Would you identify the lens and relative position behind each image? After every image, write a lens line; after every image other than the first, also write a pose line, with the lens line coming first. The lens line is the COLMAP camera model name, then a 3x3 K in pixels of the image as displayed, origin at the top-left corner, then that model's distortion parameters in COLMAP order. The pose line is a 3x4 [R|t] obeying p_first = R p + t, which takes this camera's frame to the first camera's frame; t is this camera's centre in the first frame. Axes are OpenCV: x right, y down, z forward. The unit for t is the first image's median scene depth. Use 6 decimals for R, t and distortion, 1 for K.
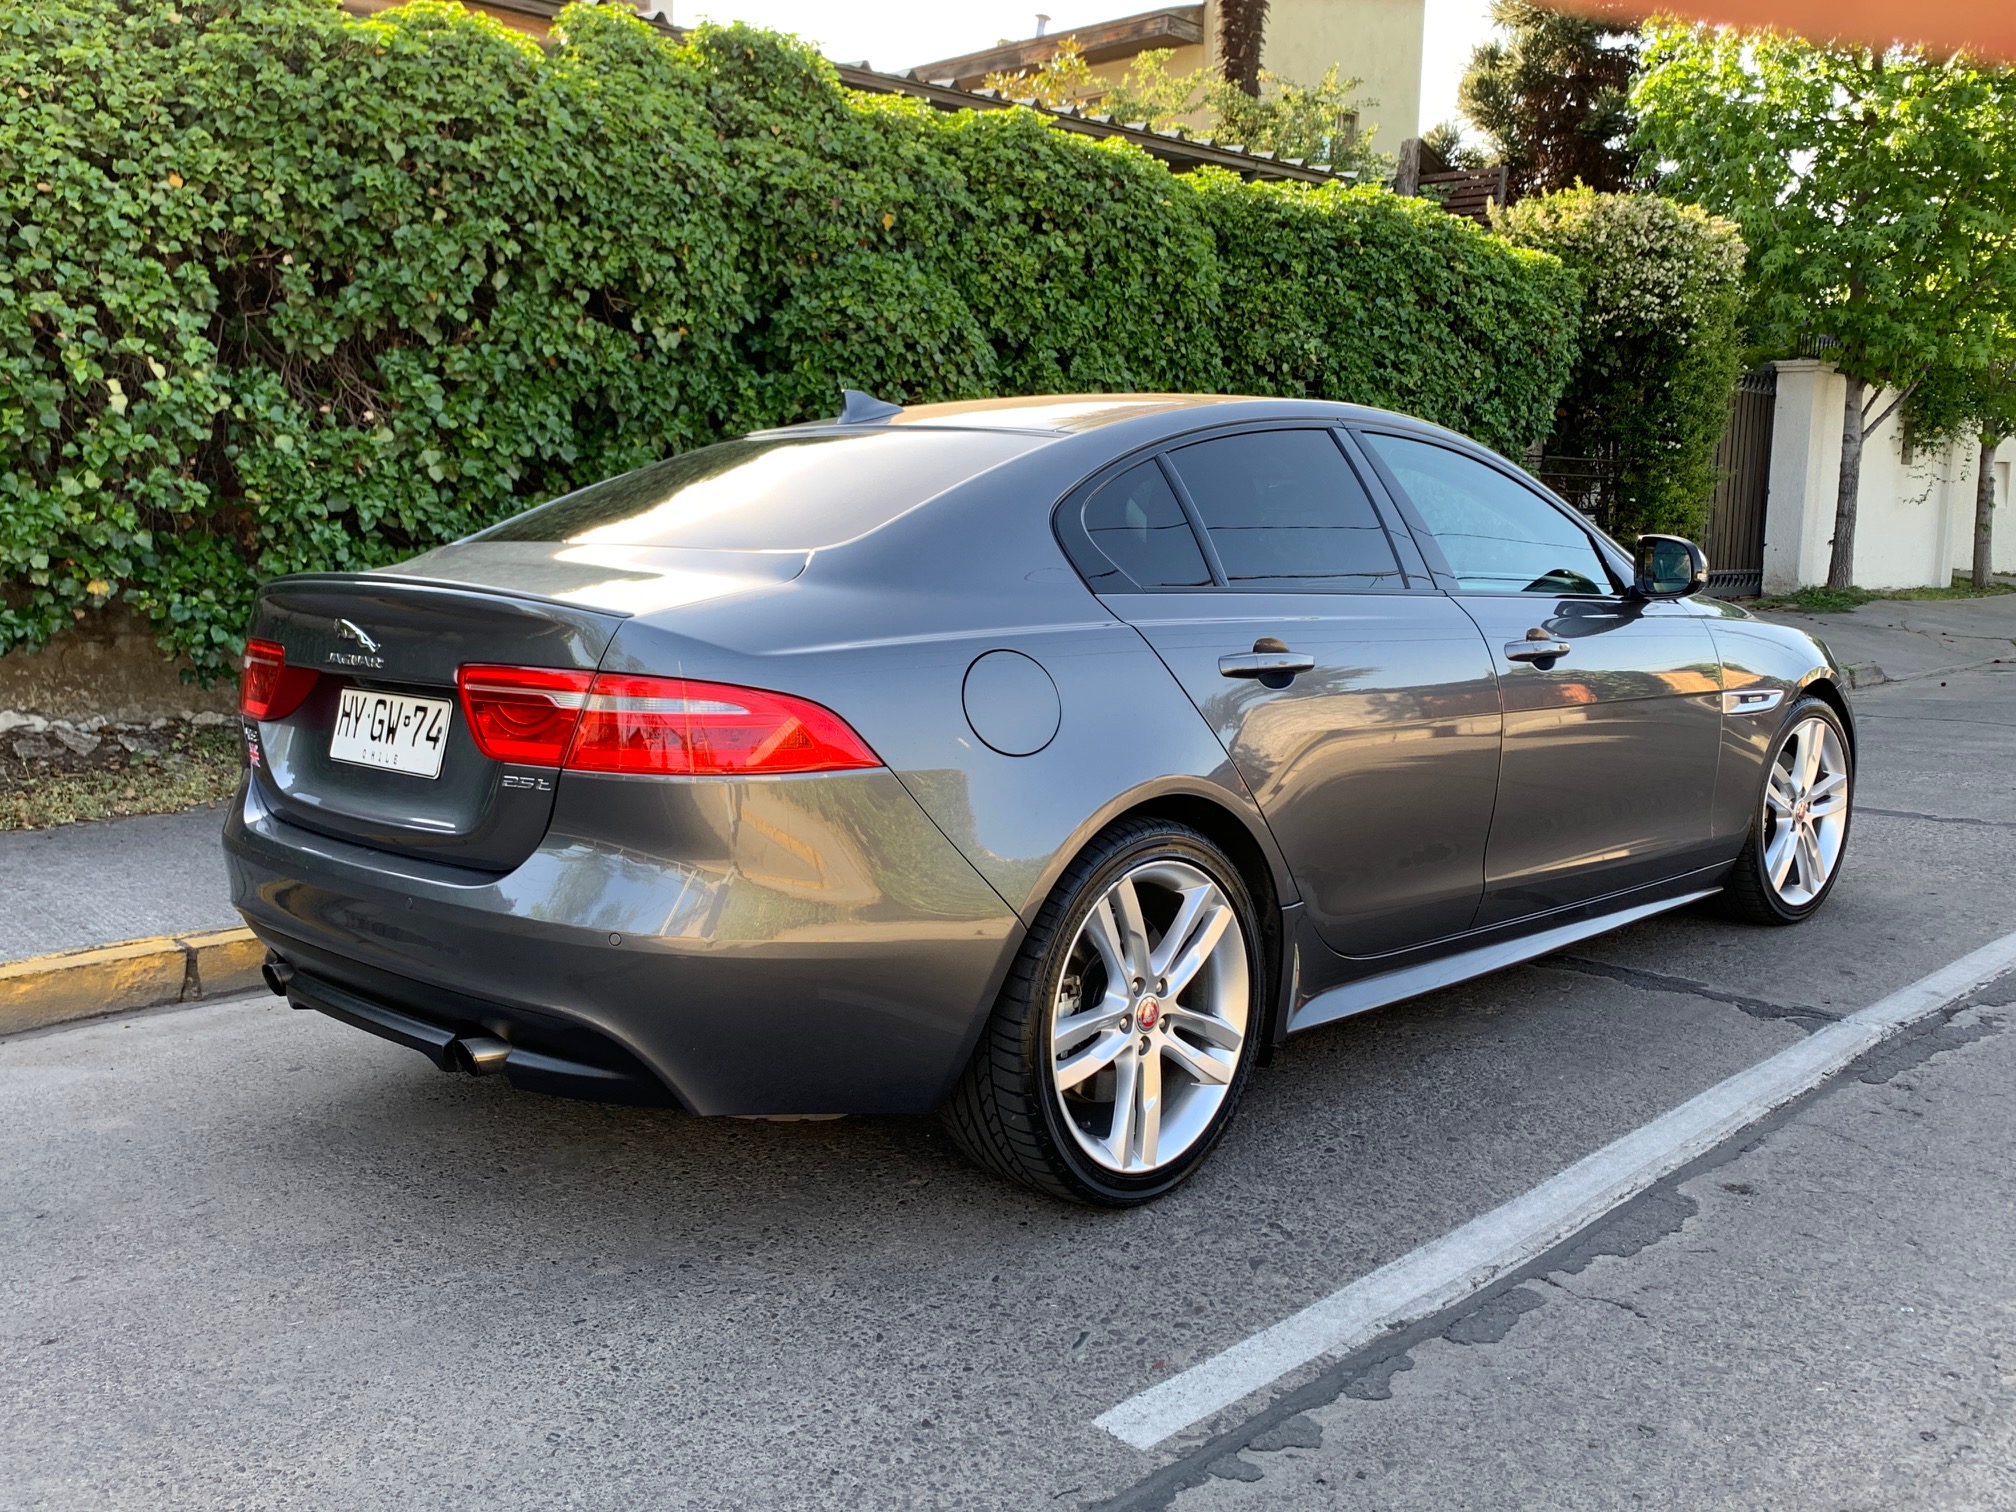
lens RADIAL K [[1796.7, 0, 1004.5], [0, 1796.7, 758.3], [0, 0, 1]] dist [0.014855, -0.058196]
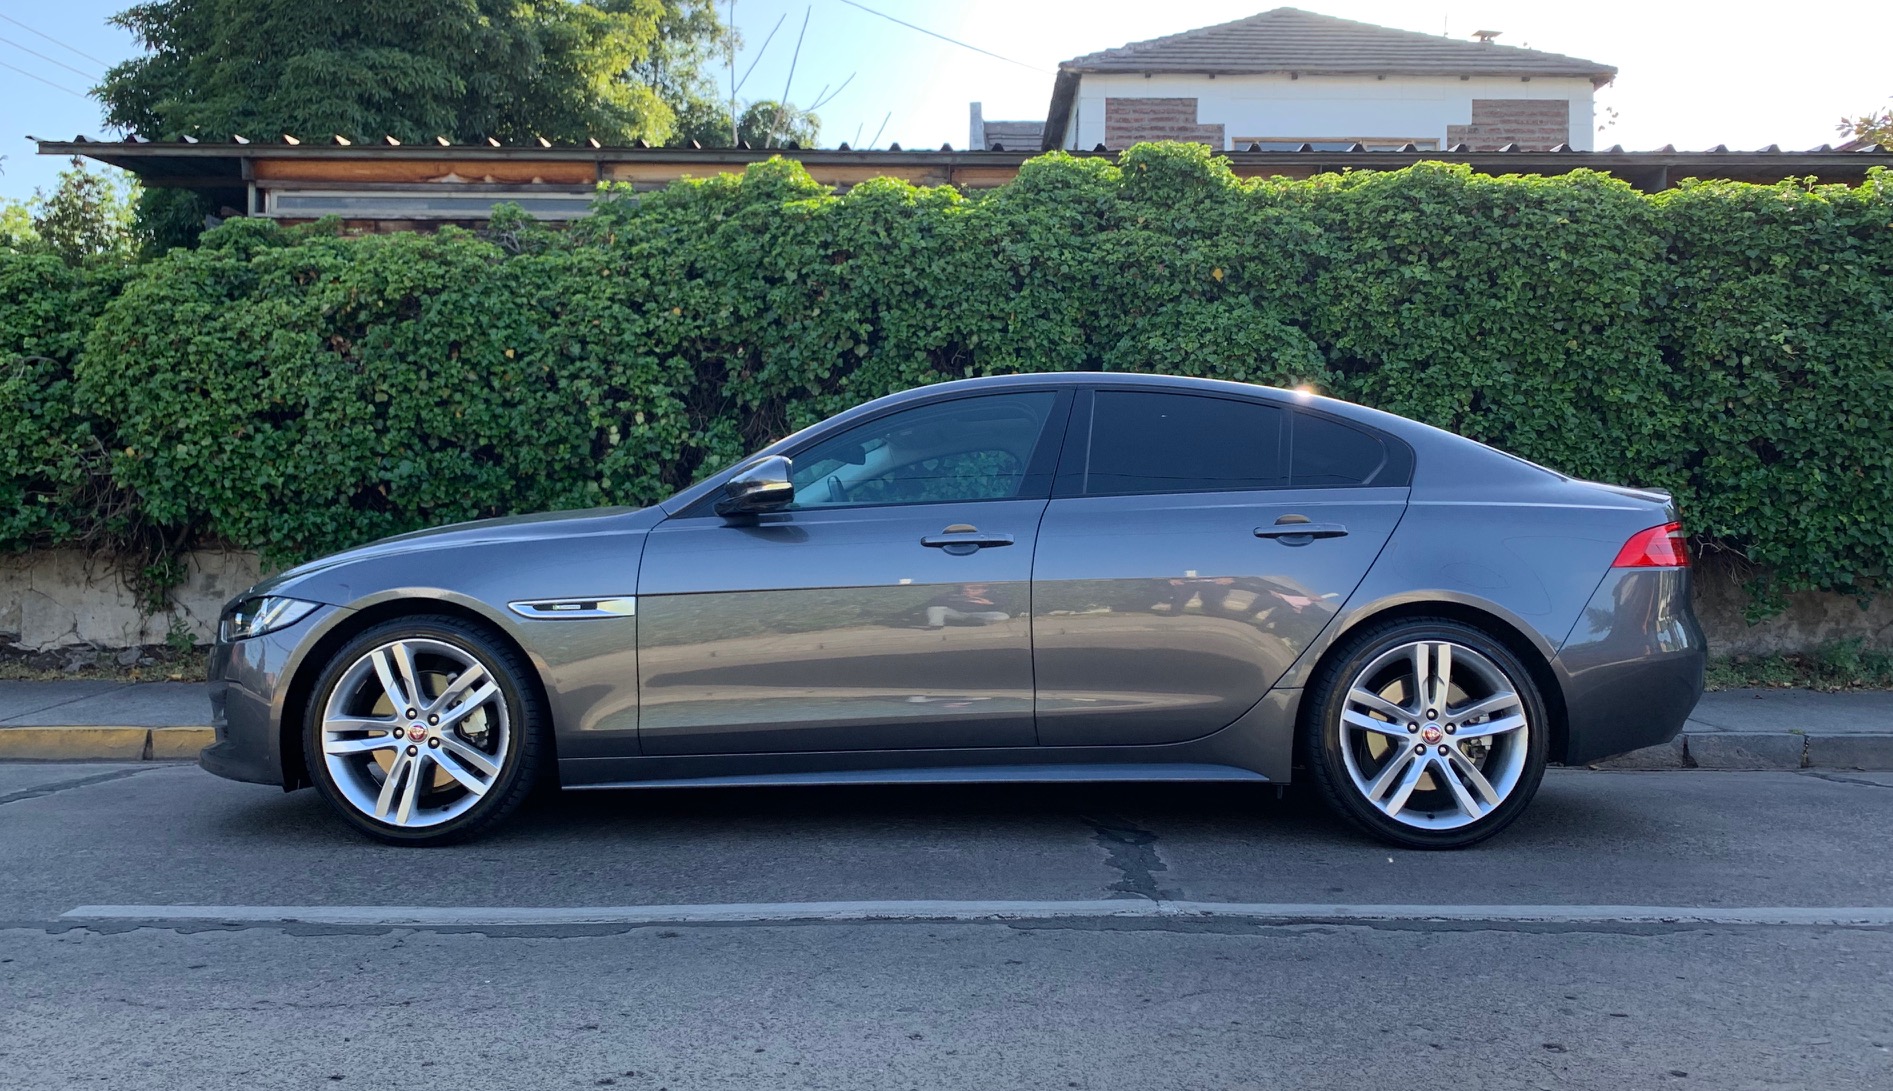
lens RADIAL K [[1527.6, 0, 941.6], [0, 1527.6, 539.0], [0, 0, 1]] dist [0.025439, -0.036094]
pose [[0.703416, -0.016490, -0.710587, 0.694590], [-0.099534, 0.987595, -0.121448, 0.041394], [0.703775, 0.156156, 0.693049, 0.187261]]
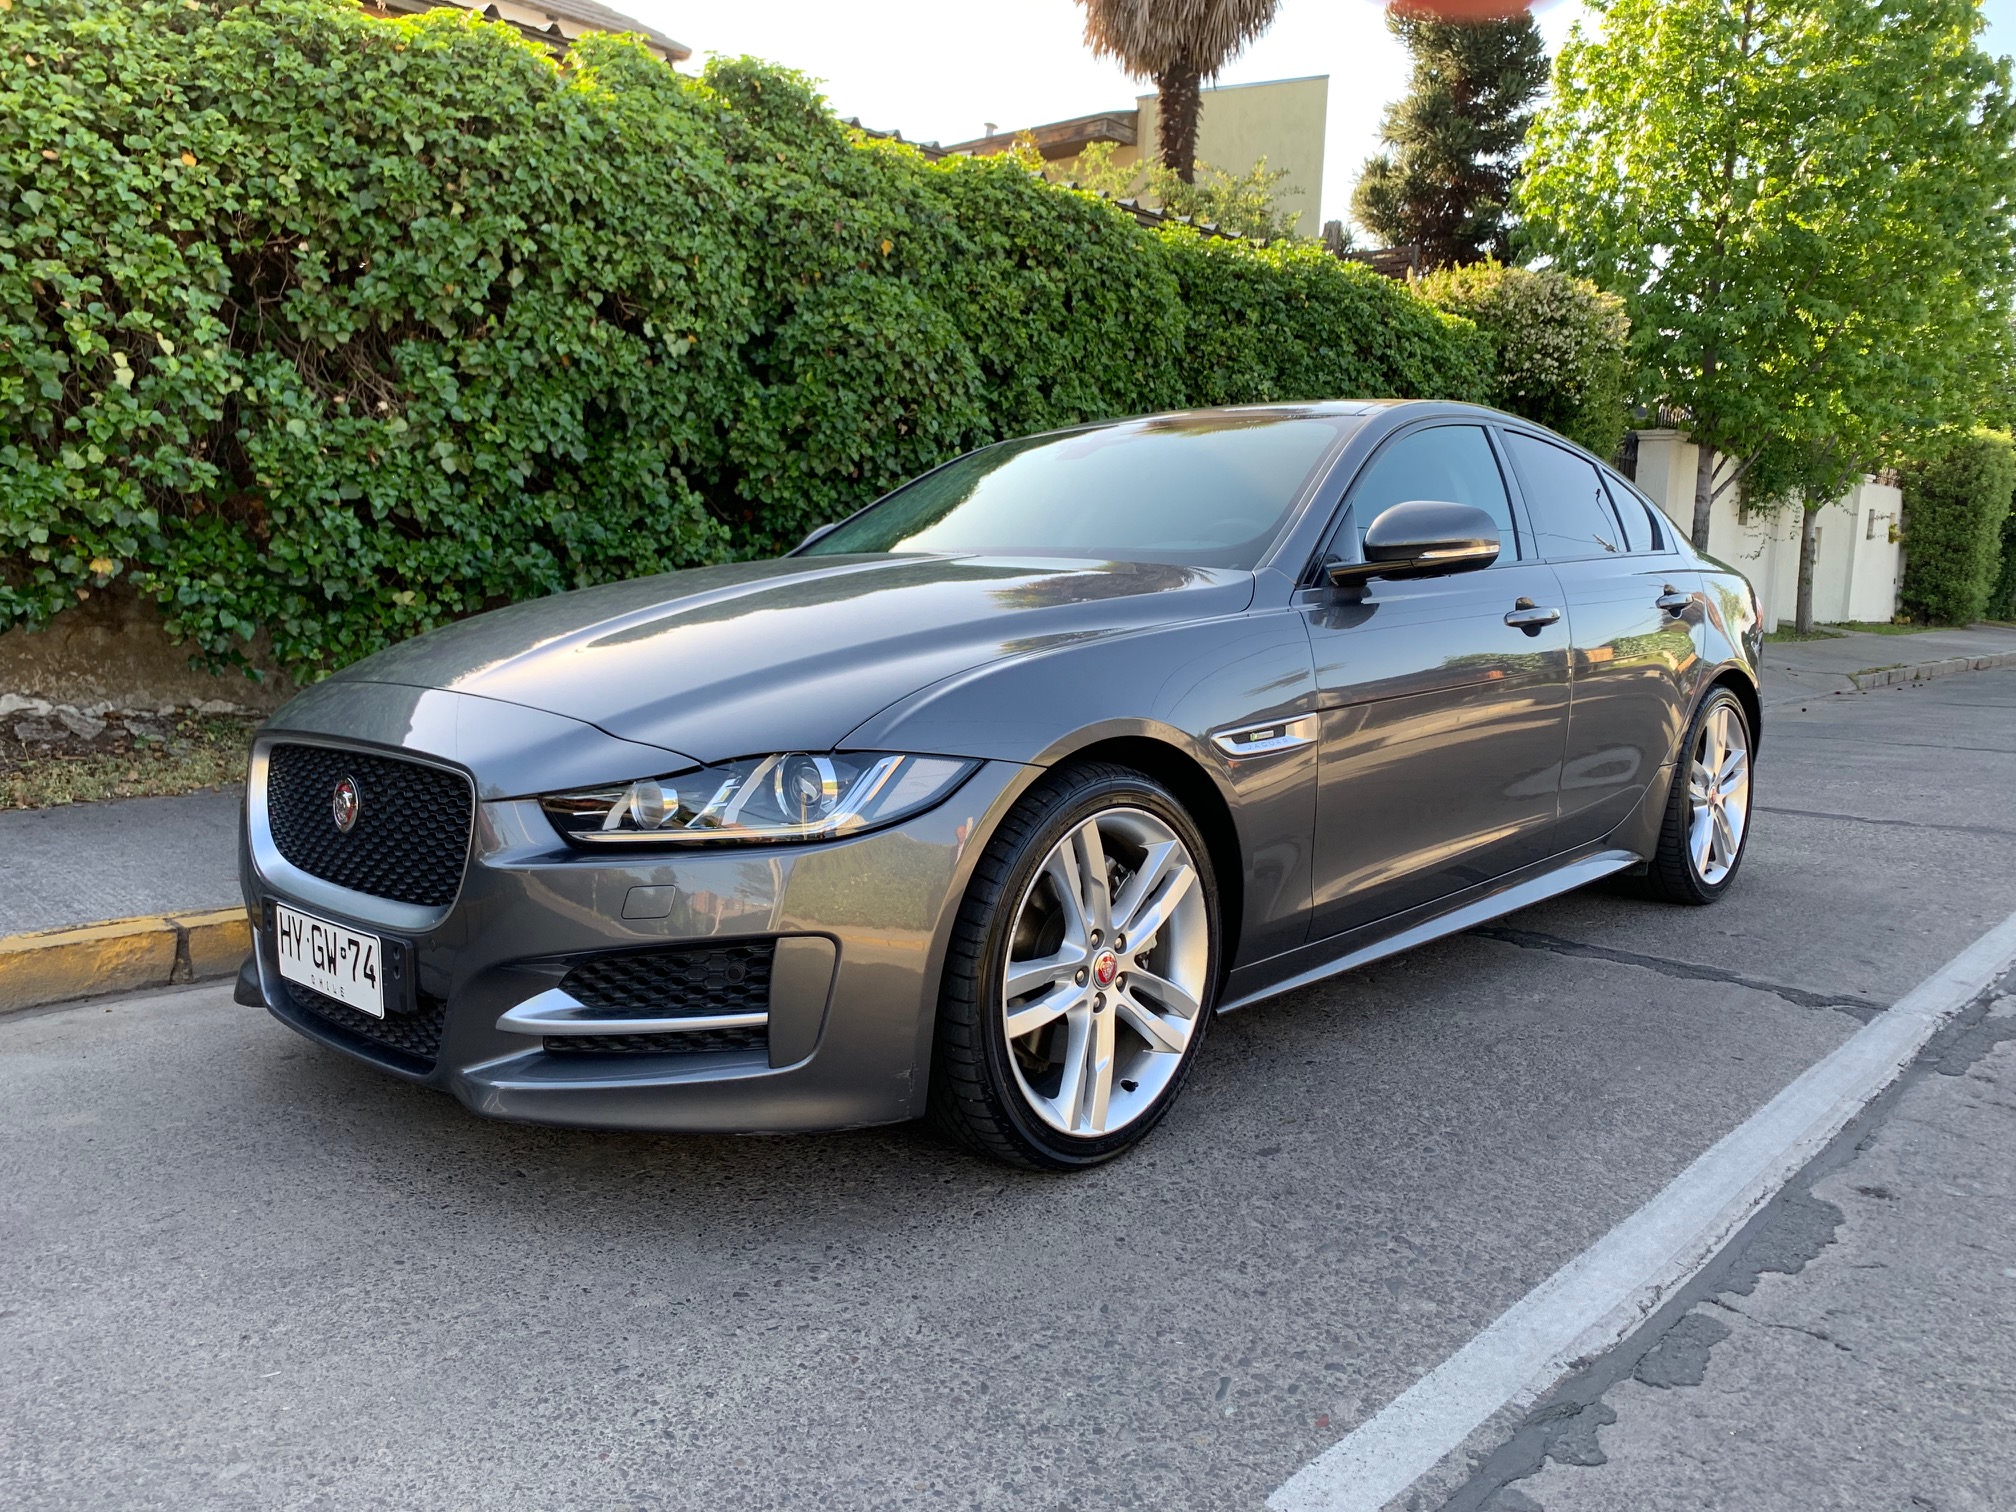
lens RADIAL K [[1547.6, 0, 1006.7], [0, 1547.6, 755.3], [0, 0, 1]] dist [-0.002164, -0.009840]
pose [[0.998907, 0.010680, 0.045515, -0.040517], [-0.009918, 0.999807, -0.016933, 0.017483], [-0.045687, 0.016463, 0.998820, 0.119039]]
